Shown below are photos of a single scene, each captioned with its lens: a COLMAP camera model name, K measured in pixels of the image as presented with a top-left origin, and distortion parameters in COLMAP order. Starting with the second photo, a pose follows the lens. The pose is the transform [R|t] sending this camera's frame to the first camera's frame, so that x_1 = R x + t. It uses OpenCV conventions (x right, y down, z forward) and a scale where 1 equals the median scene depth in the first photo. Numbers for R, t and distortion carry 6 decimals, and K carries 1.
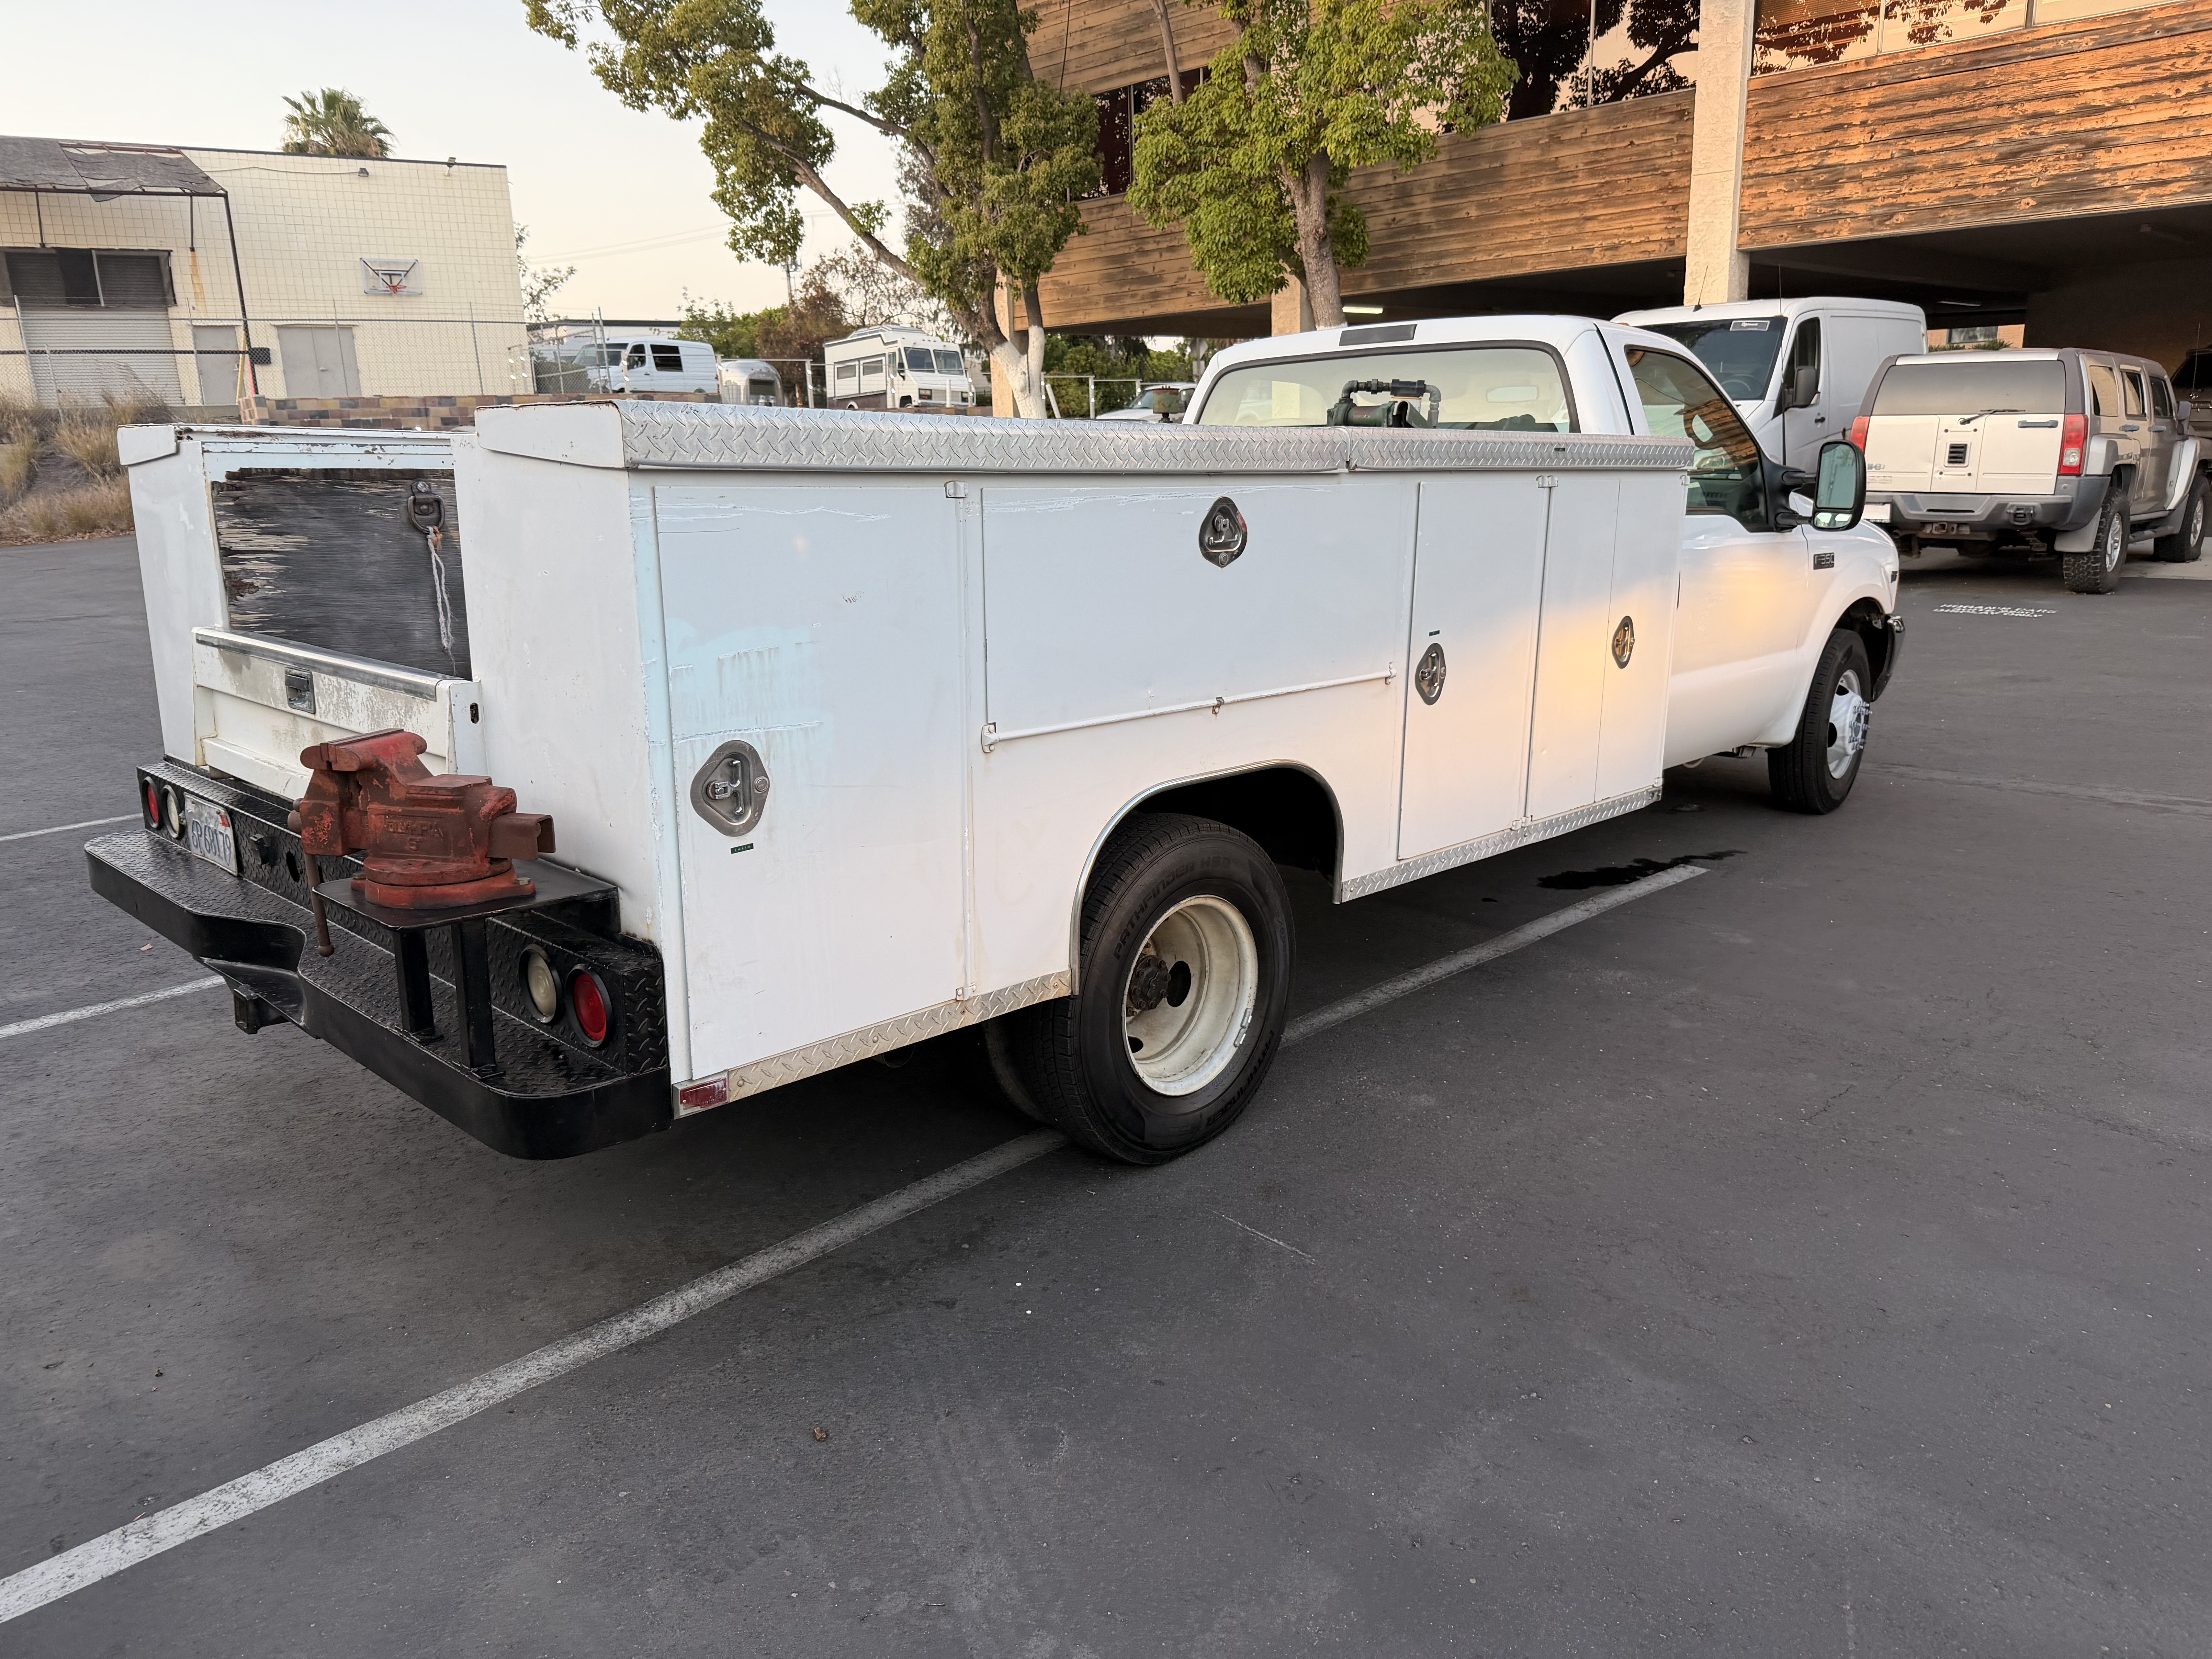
lens RADIAL K [[1560.3, 0, 1130.7], [0, 1560.3, 836.3], [0, 0, 1]] dist [0.020790, -0.034699]
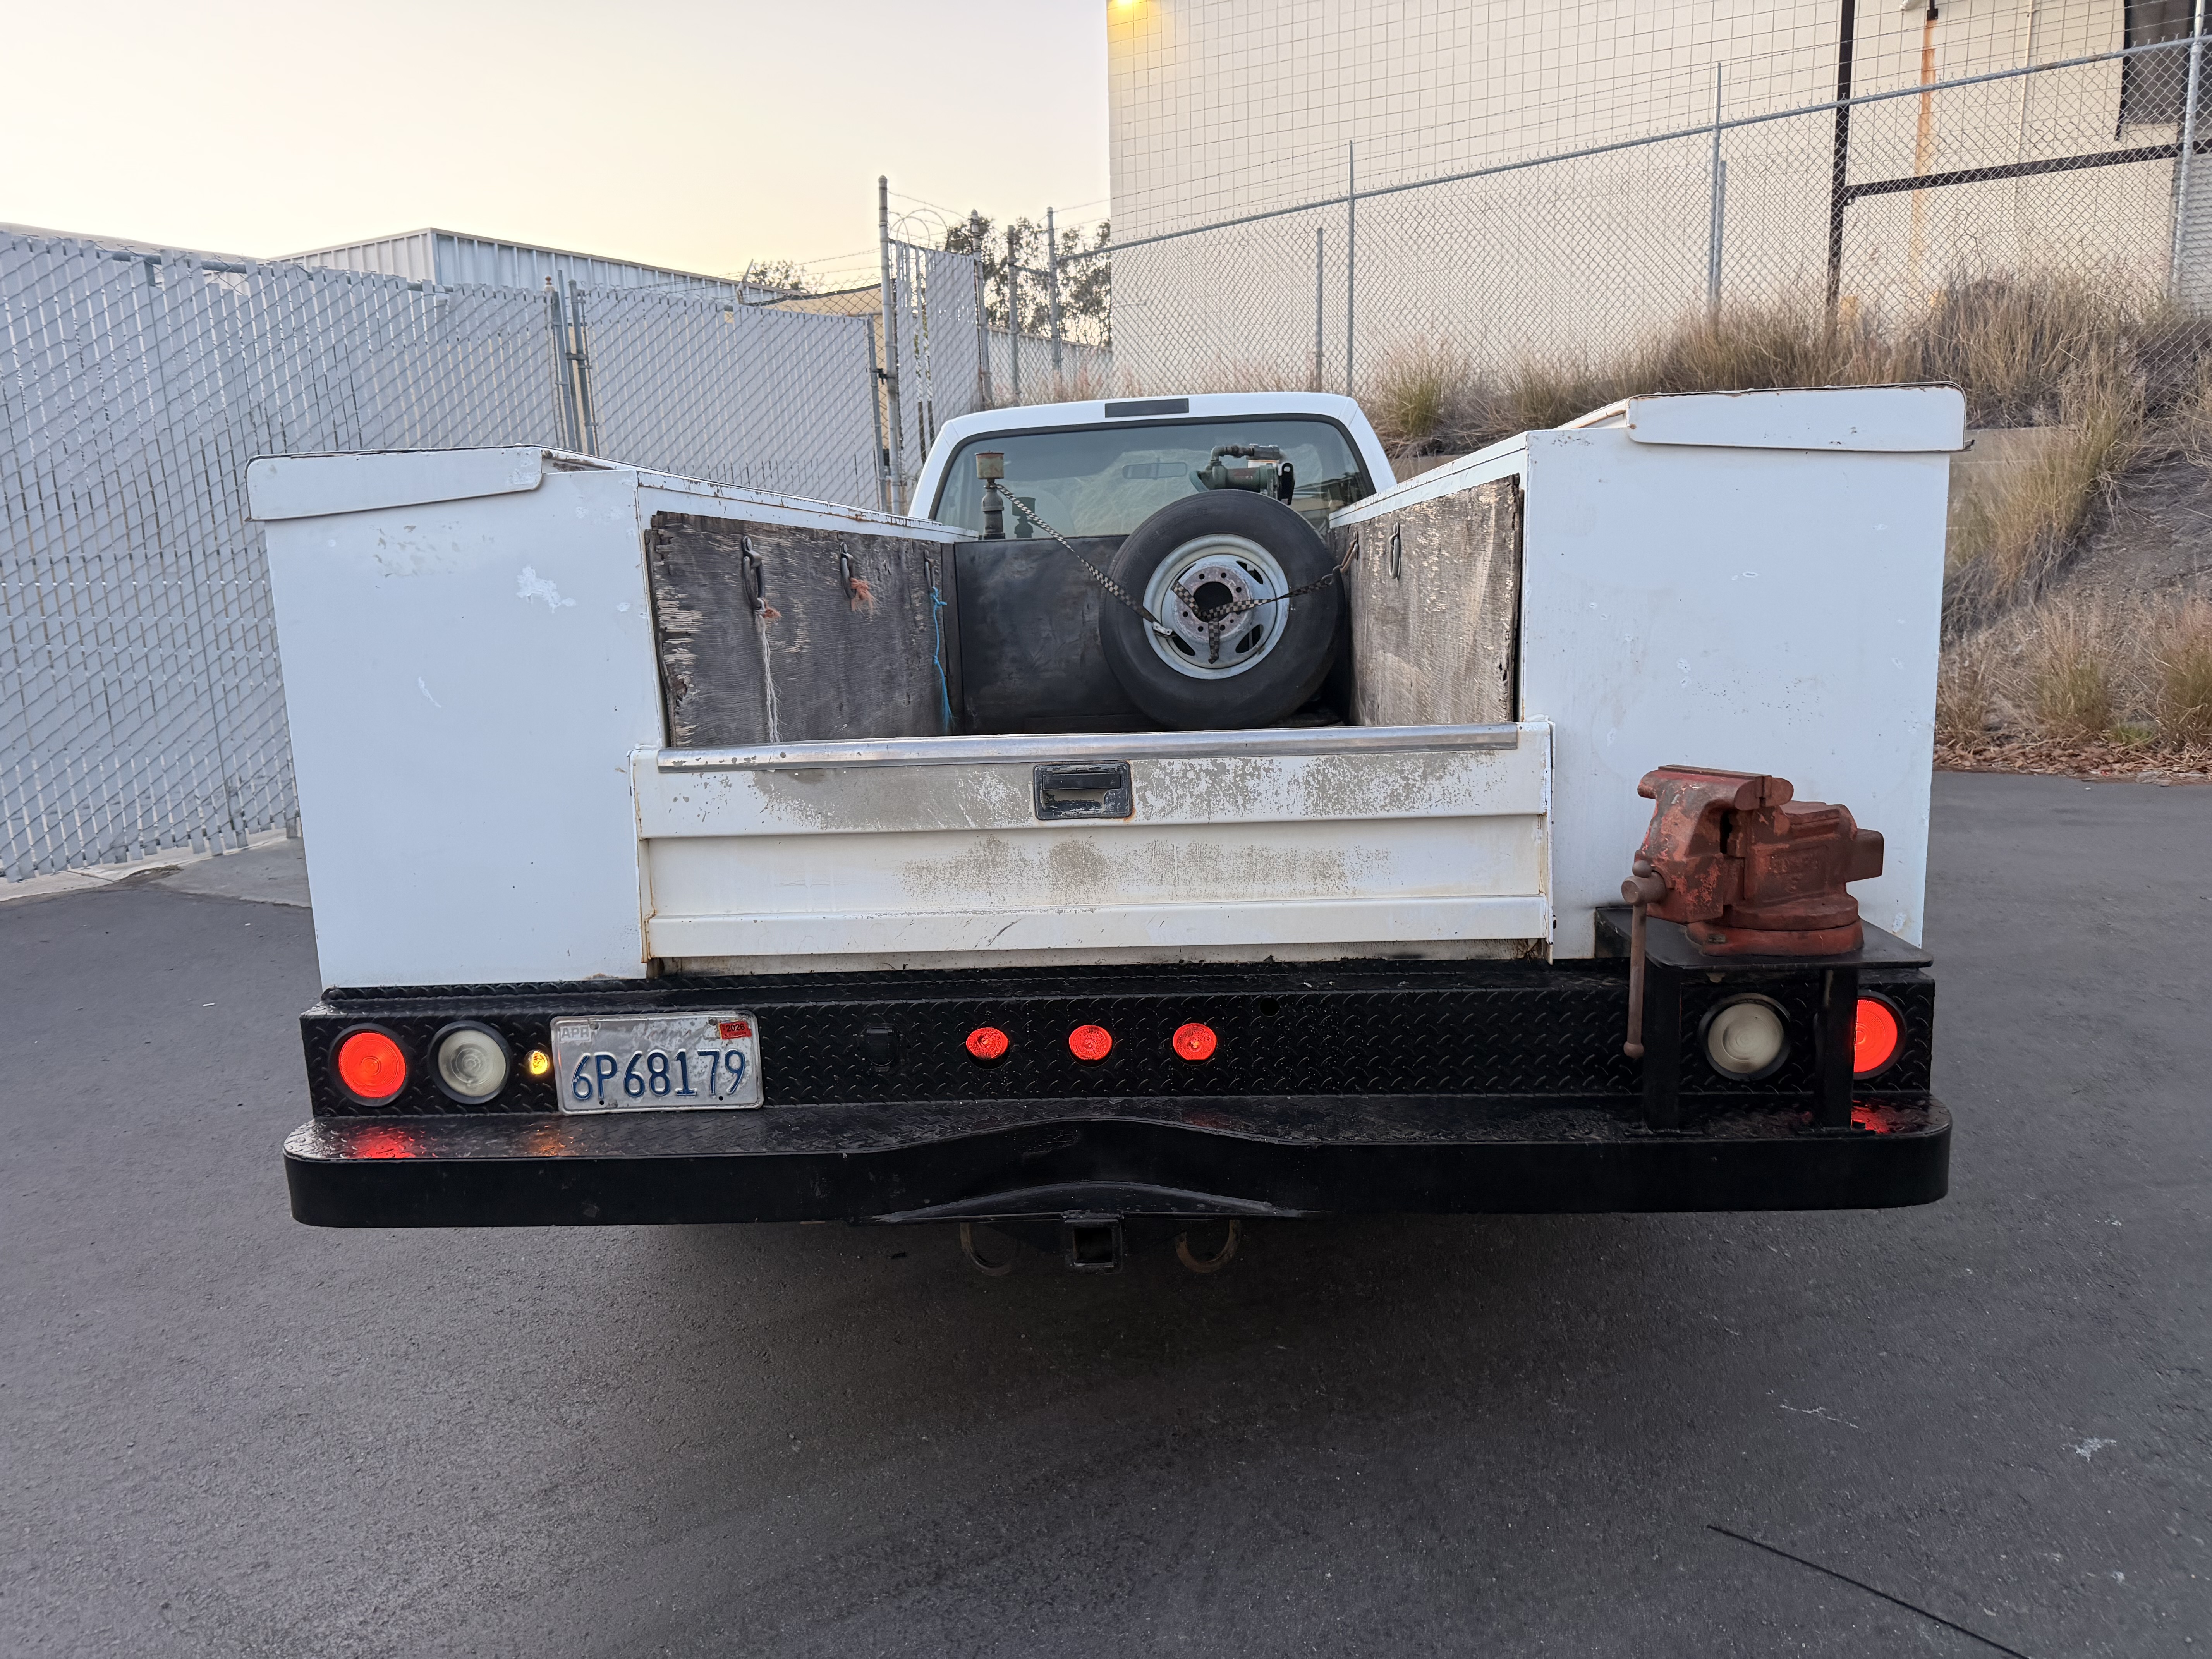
lens RADIAL K [[1560.3, 0, 1084.3], [0, 1560.3, 830.3], [0, 0, 1]] dist [0.020790, -0.034699]
pose [[0.768673, -0.140173, 0.624094, -0.871088], [0.187289, 0.982253, -0.010060, -0.059238], [-0.611608, 0.124619, 0.781285, 0.378098]]
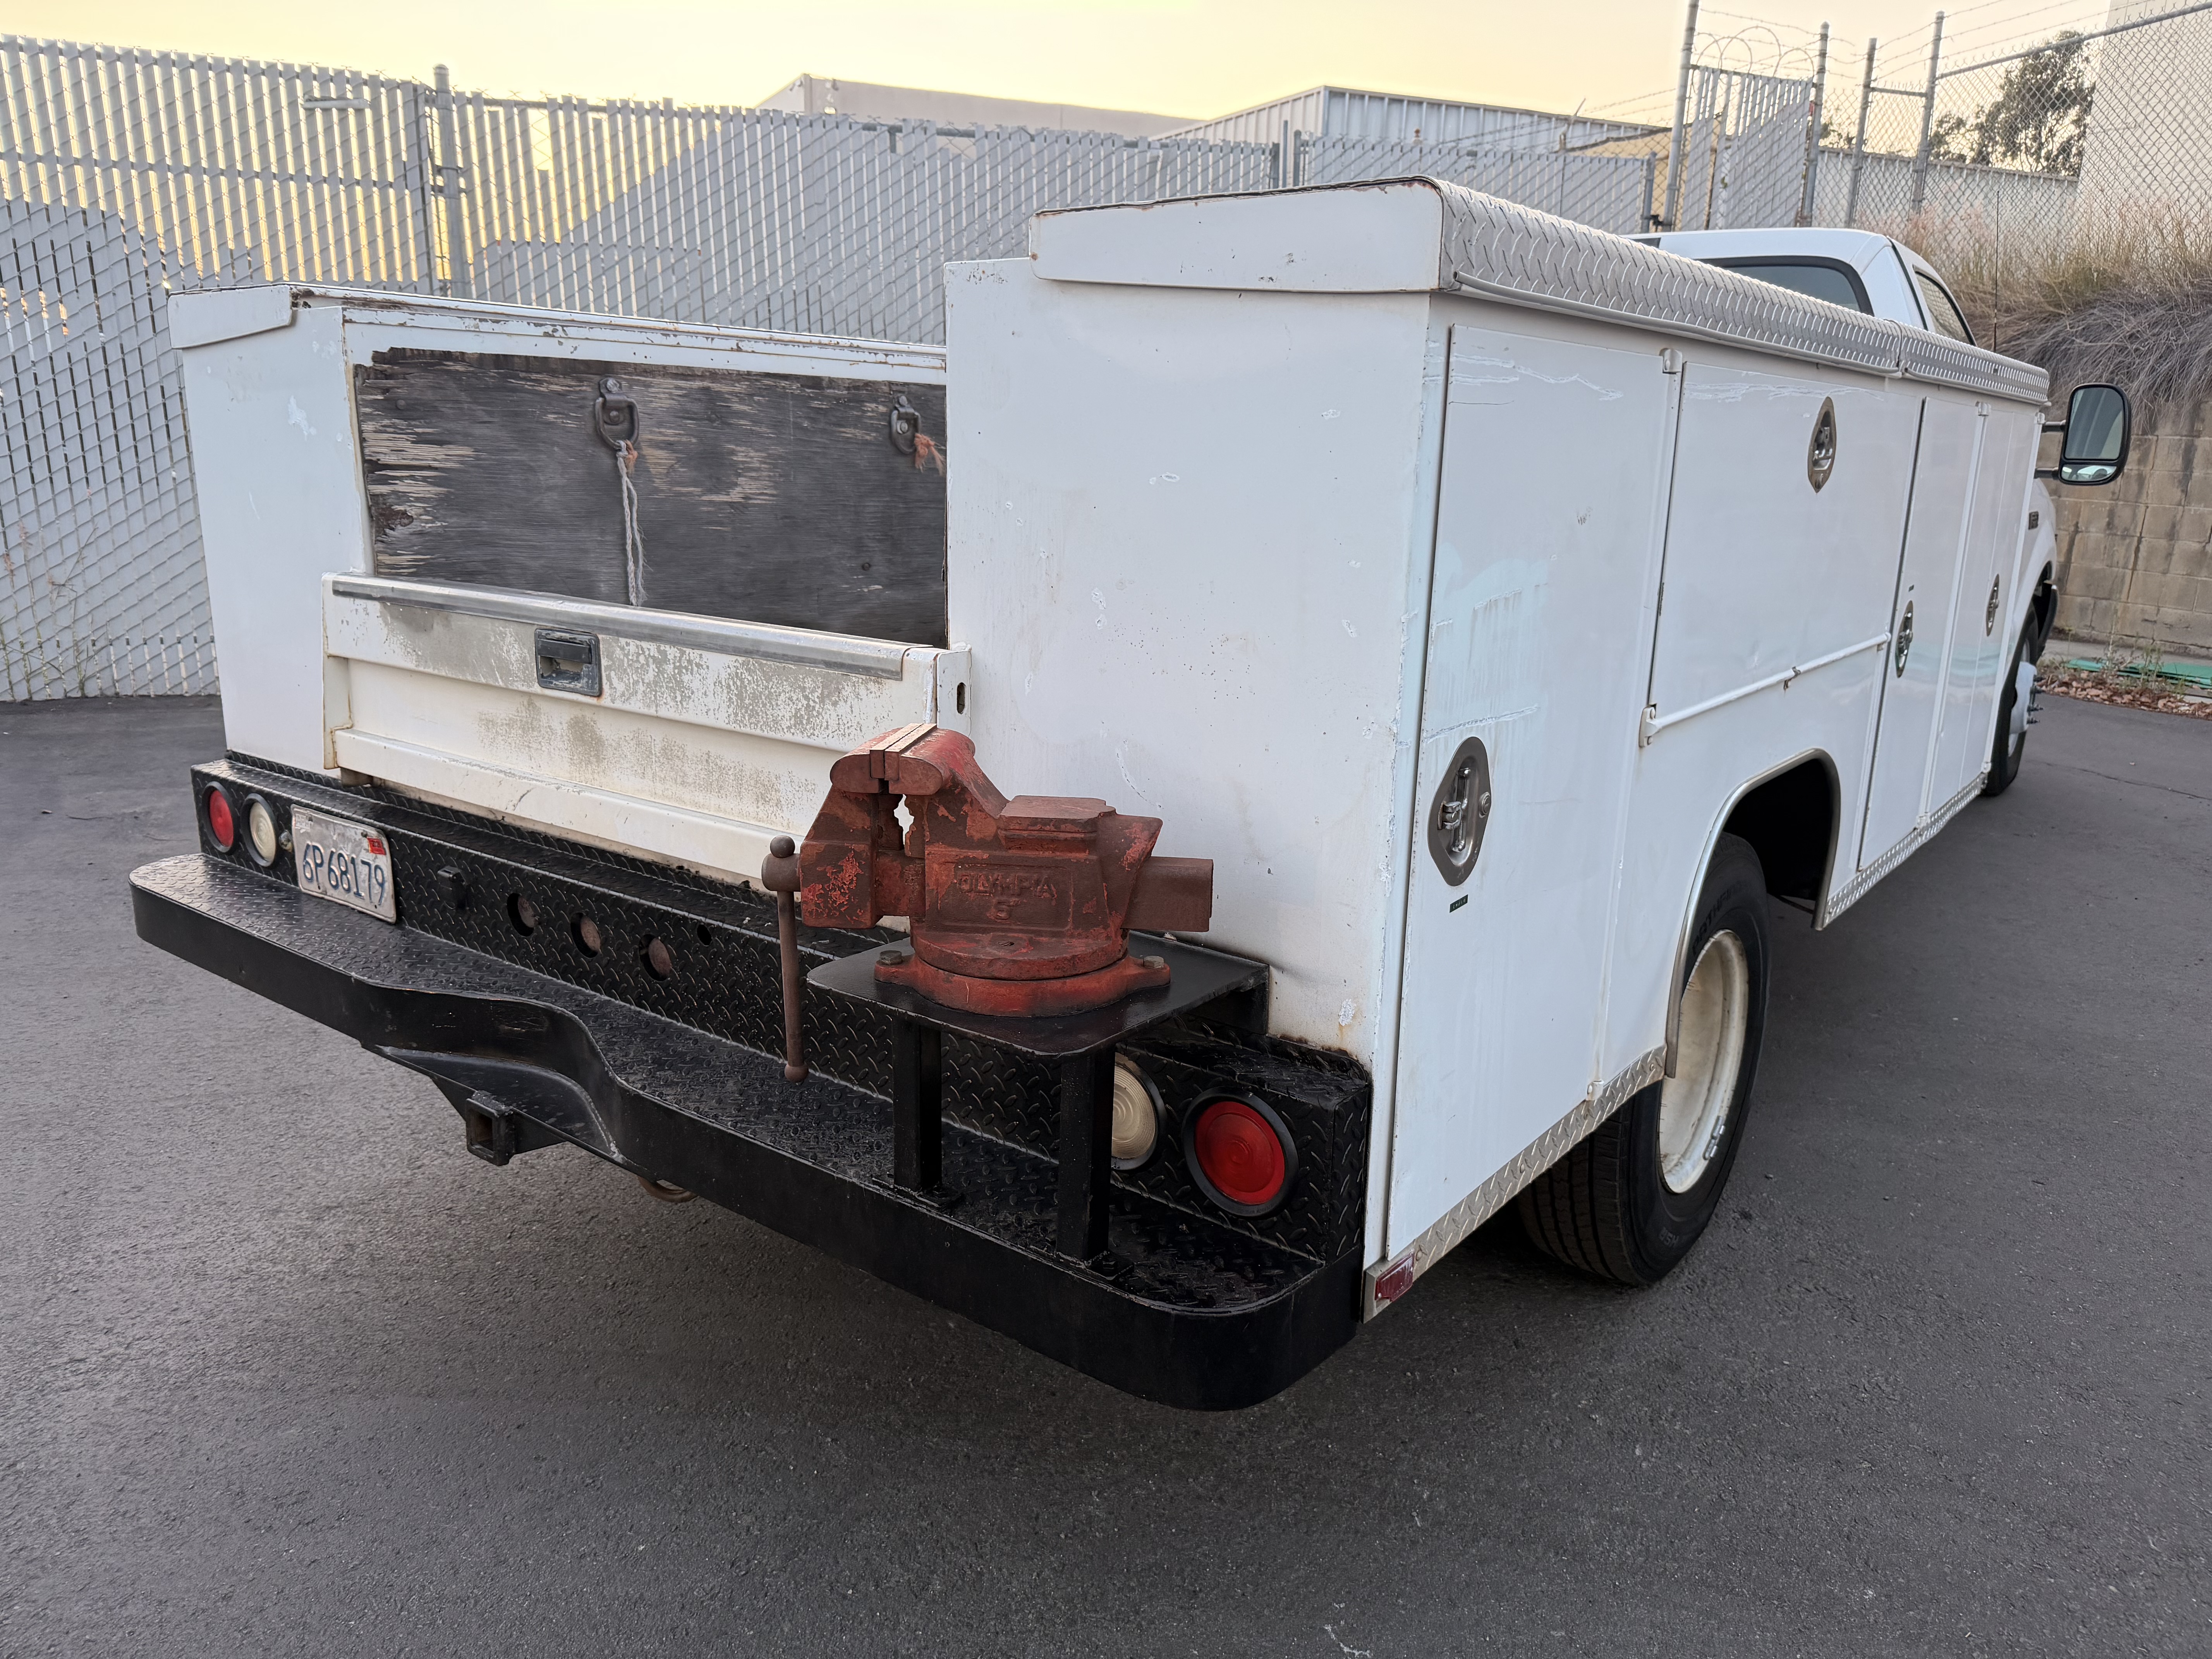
lens RADIAL K [[1560.3, 0, 1113.1], [0, 1560.3, 835.6], [0, 0, 1]] dist [0.020790, -0.034699]
pose [[0.993978, -0.012242, 0.108889, -0.325074], [0.010518, 0.999810, 0.016395, -0.022939], [-0.109069, -0.015151, 0.993919, 0.258570]]
